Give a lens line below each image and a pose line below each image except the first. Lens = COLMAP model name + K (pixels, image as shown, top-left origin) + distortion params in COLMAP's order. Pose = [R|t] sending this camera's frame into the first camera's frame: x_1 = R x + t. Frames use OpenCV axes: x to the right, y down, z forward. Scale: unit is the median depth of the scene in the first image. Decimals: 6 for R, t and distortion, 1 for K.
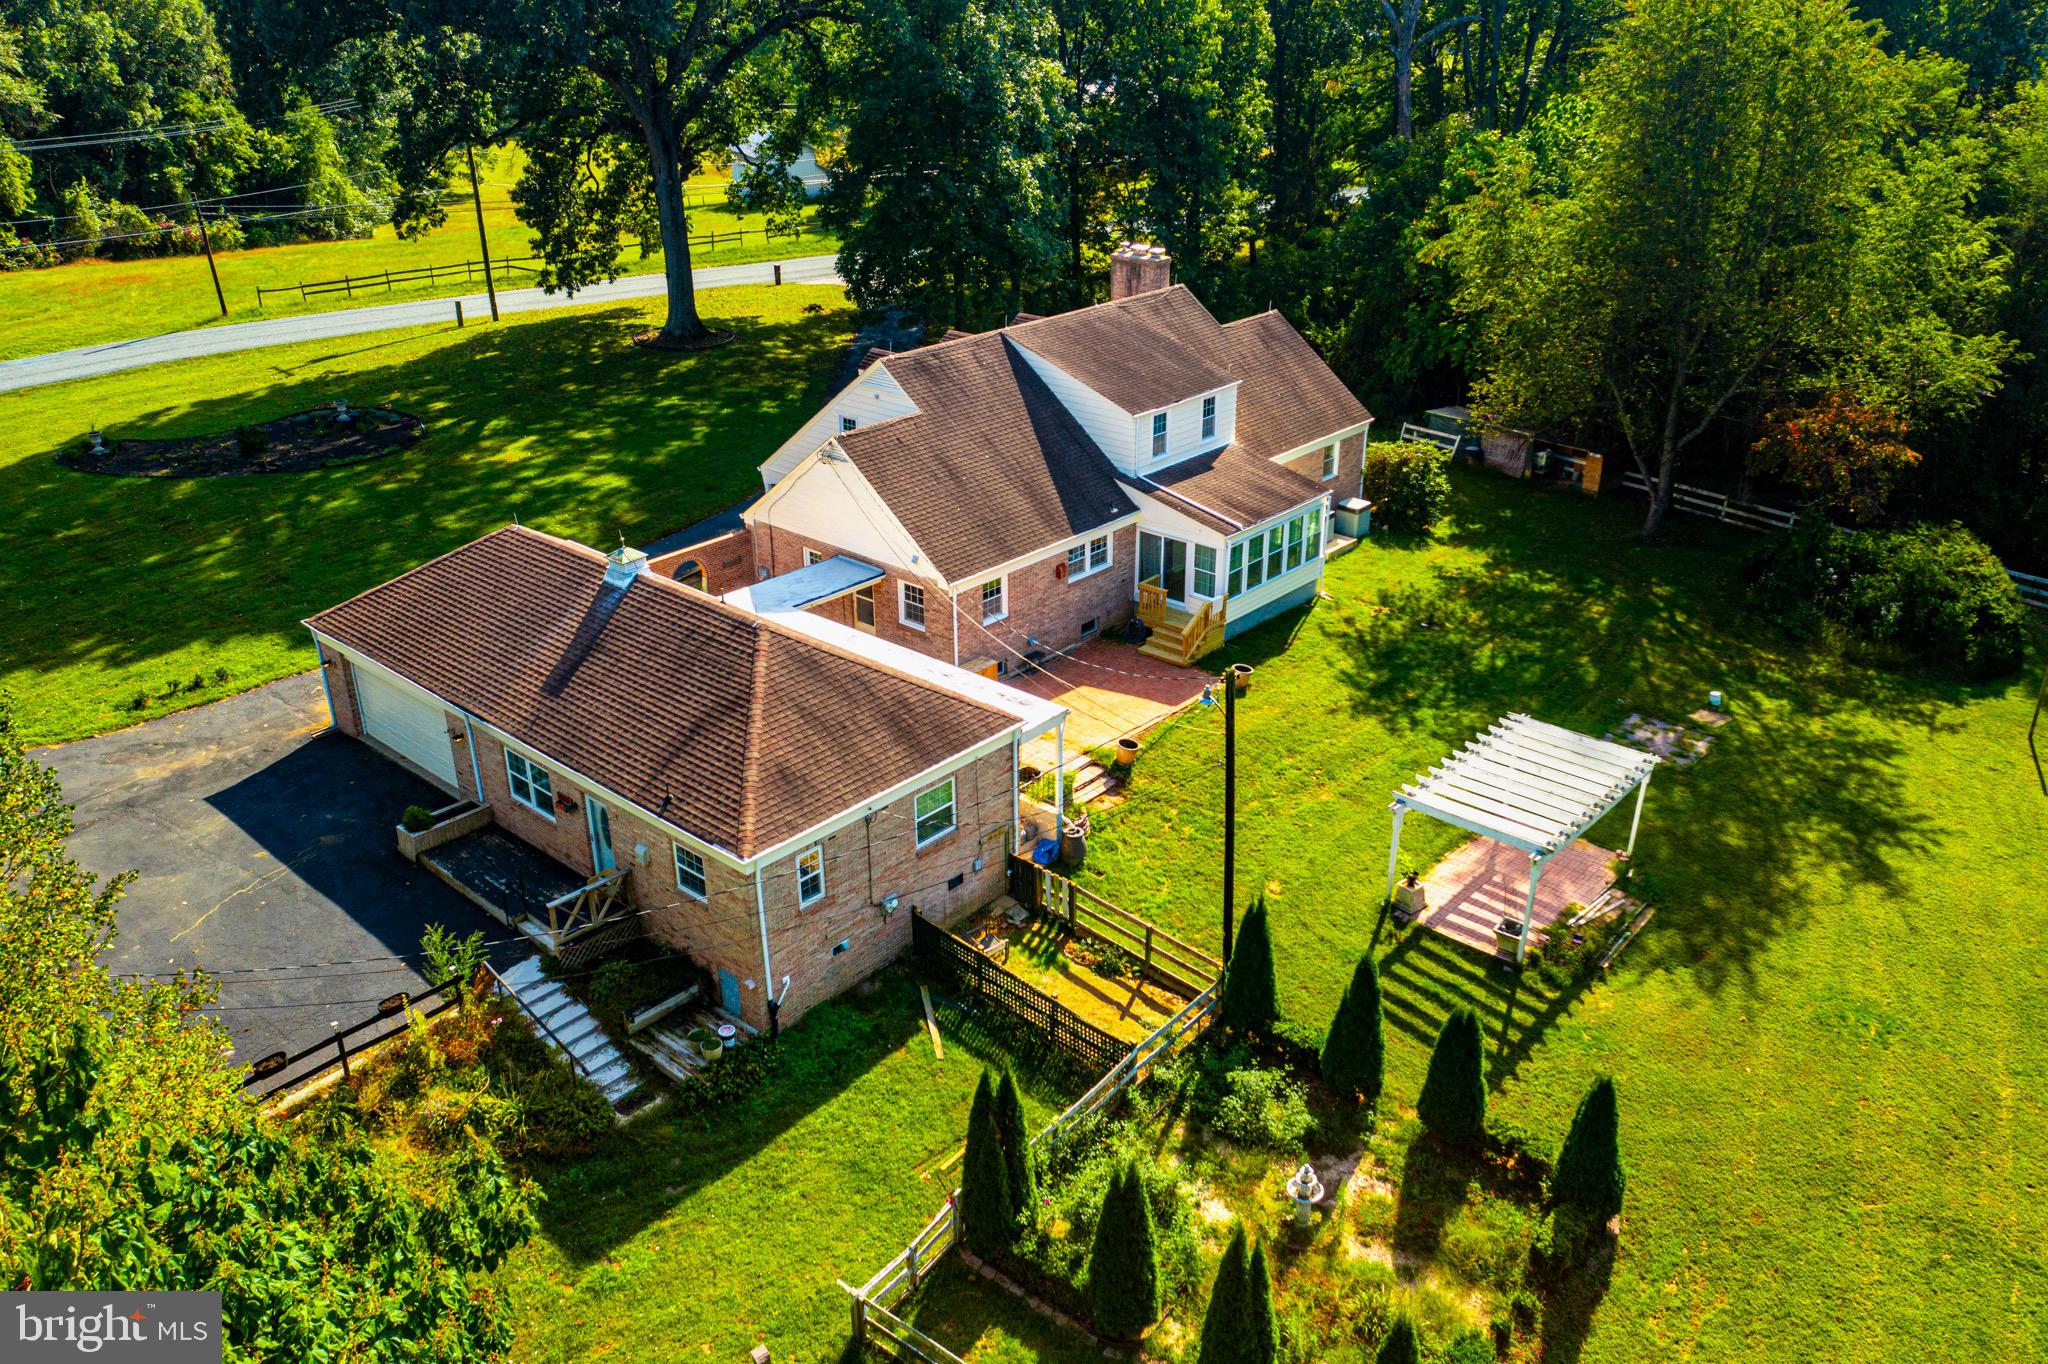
lens RADIAL K [[1586.3, 0, 1024.0], [0, 1586.3, 682.0], [0, 0, 1]] dist [-0.041283, 0.004978]
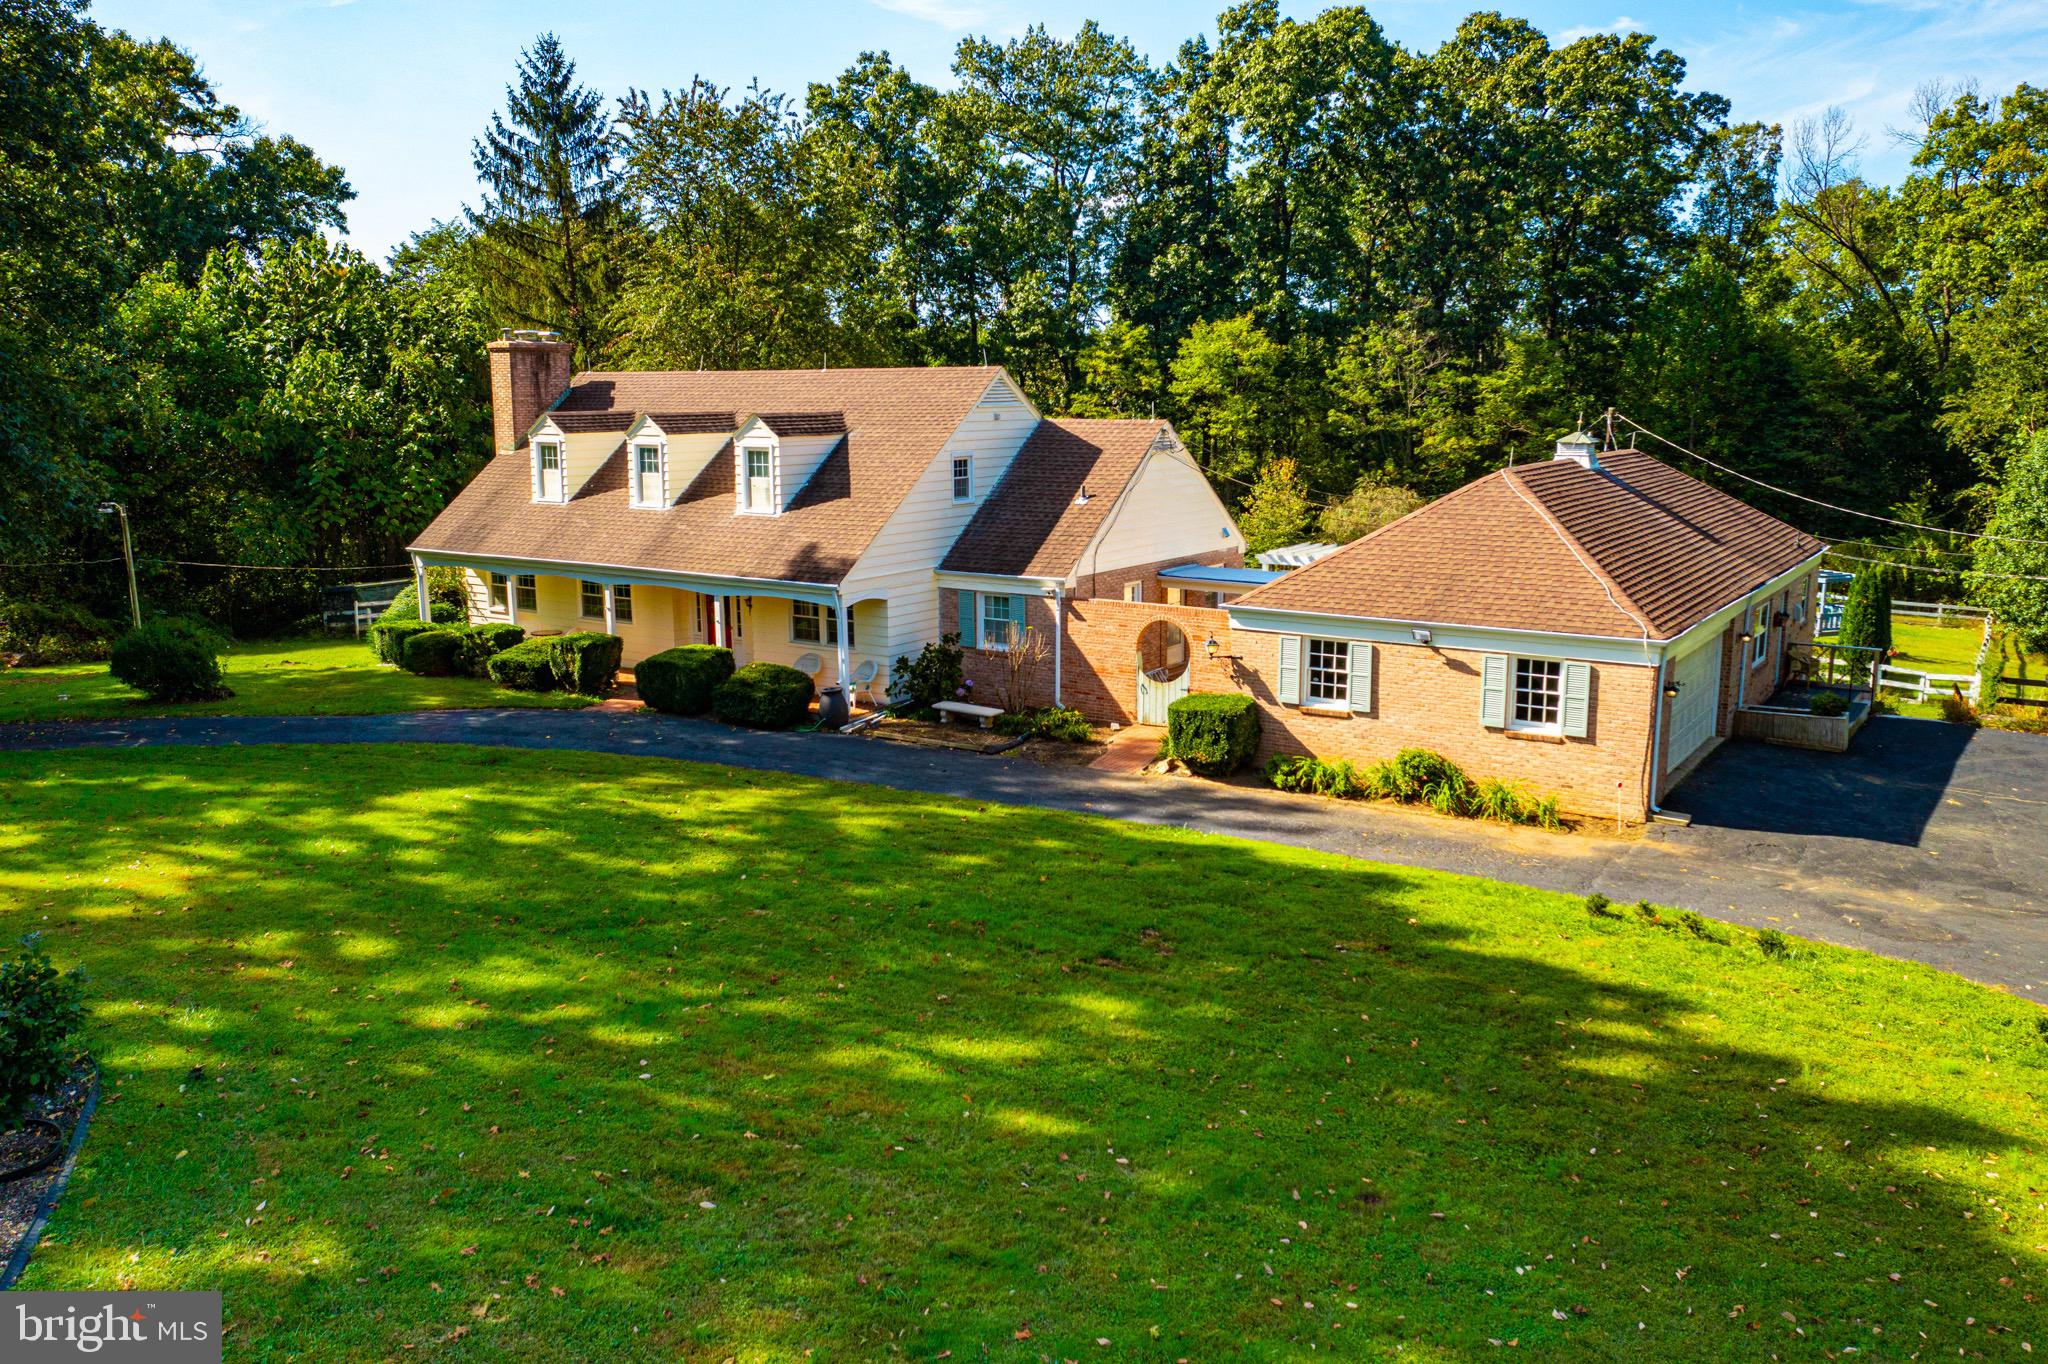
lens RADIAL K [[1586.3, 0, 1024.0], [0, 1586.3, 682.0], [0, 0, 1]] dist [-0.041283, 0.004978]
pose [[-0.113141, -0.182244, 0.976722, -0.883758], [0.431530, 0.876464, 0.213524, -0.223186], [-0.894976, 0.445643, -0.020520, 1.063321]]
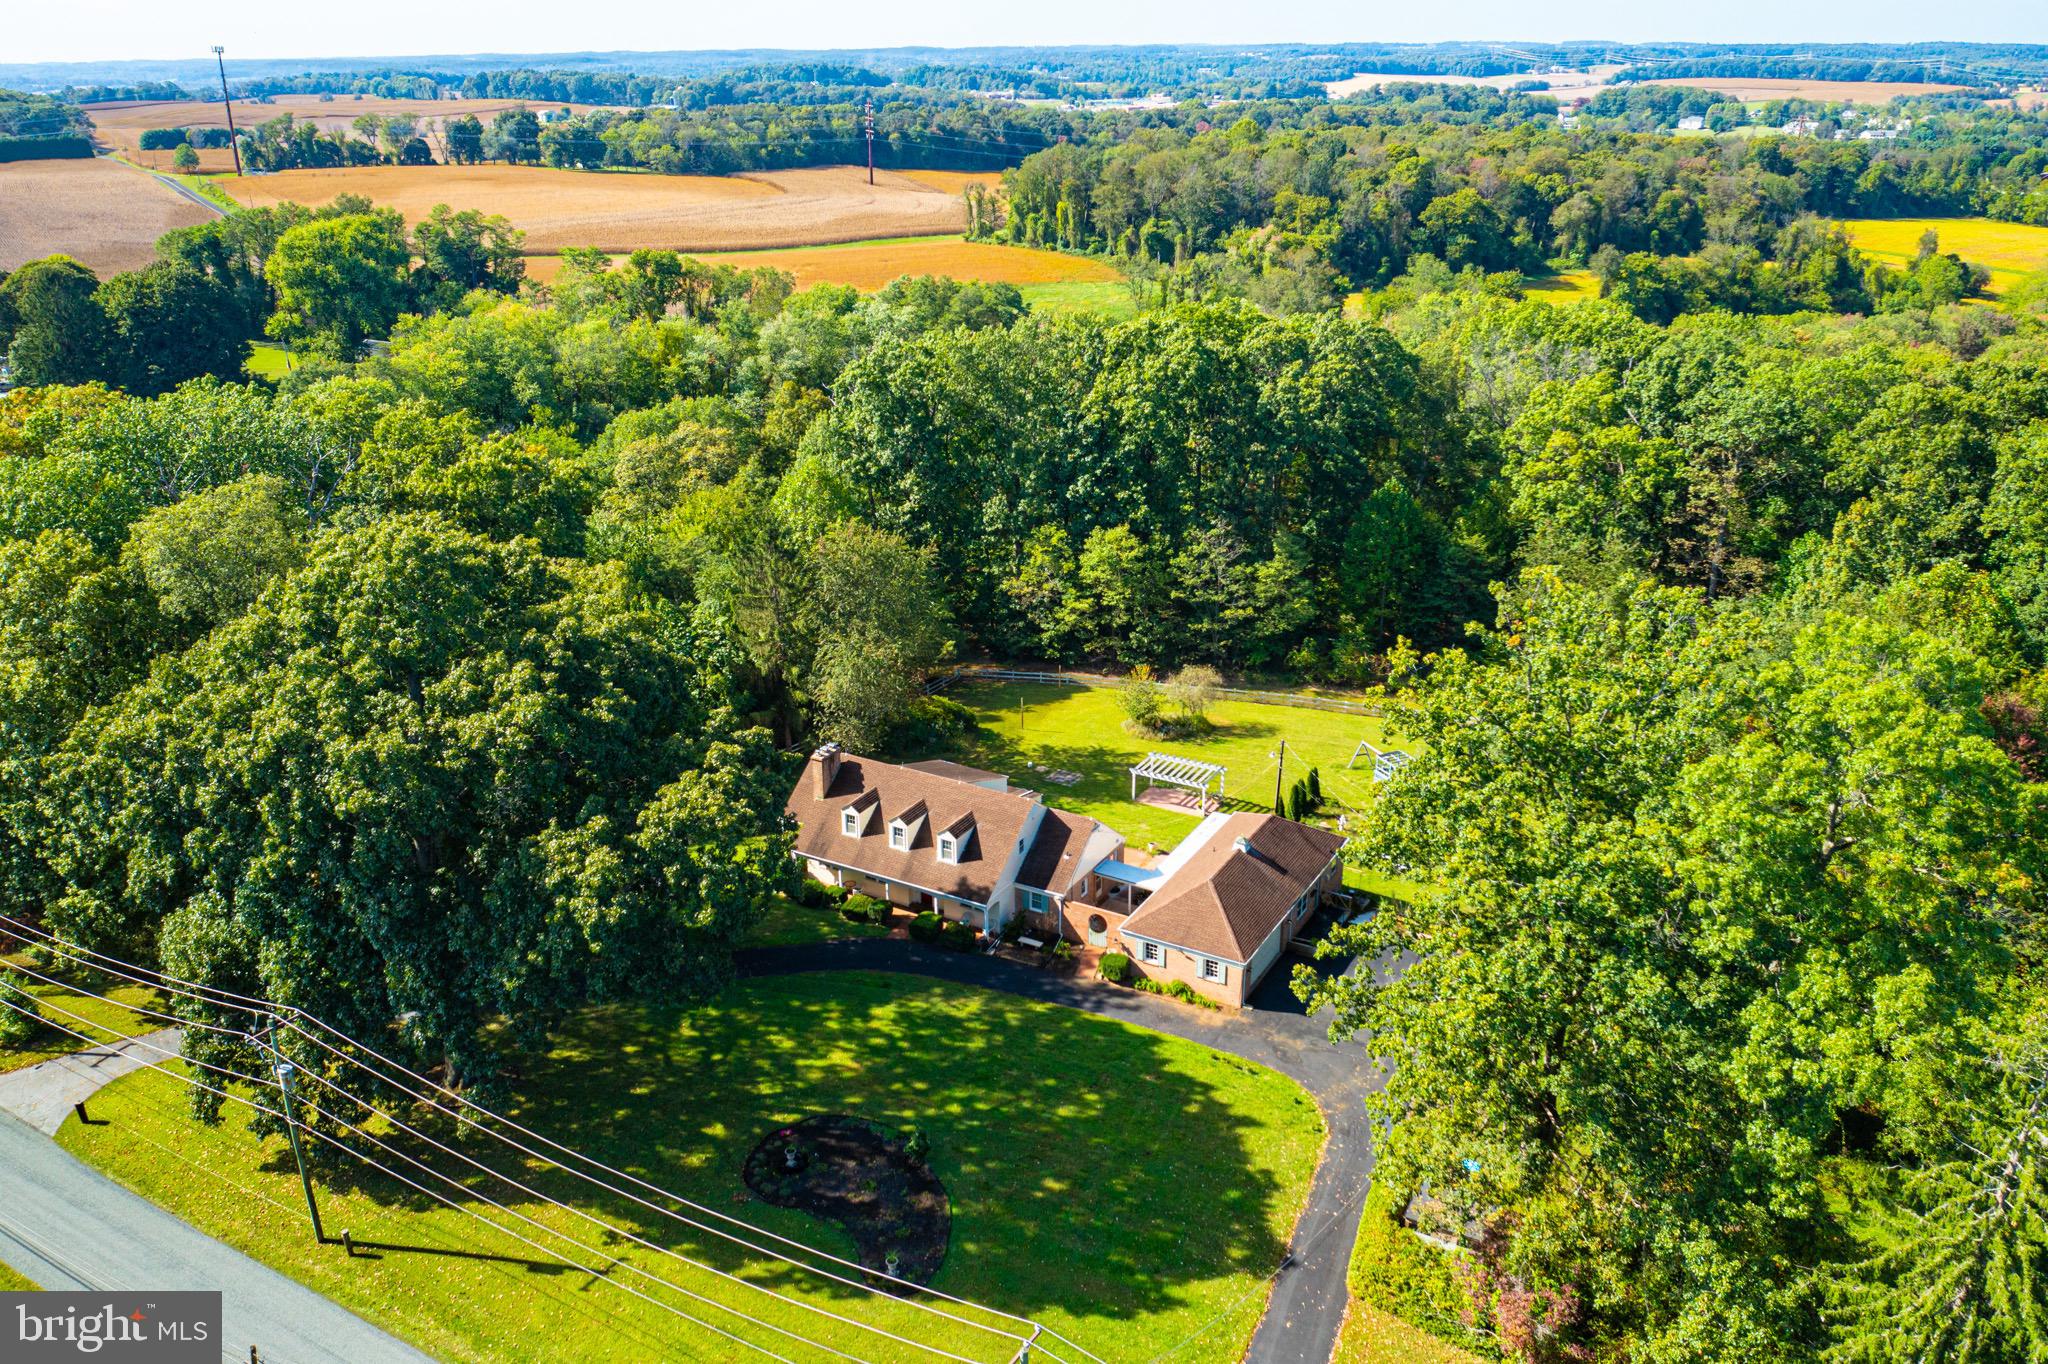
lens RADIAL K [[1586.3, 0, 1024.0], [0, 1586.3, 682.0], [0, 0, 1]] dist [-0.041283, 0.004978]
pose [[-0.191758, -0.360625, 0.912786, -1.922148], [0.426190, 0.807181, 0.408436, -1.169521], [-0.884076, 0.467342, -0.001089, 0.930483]]
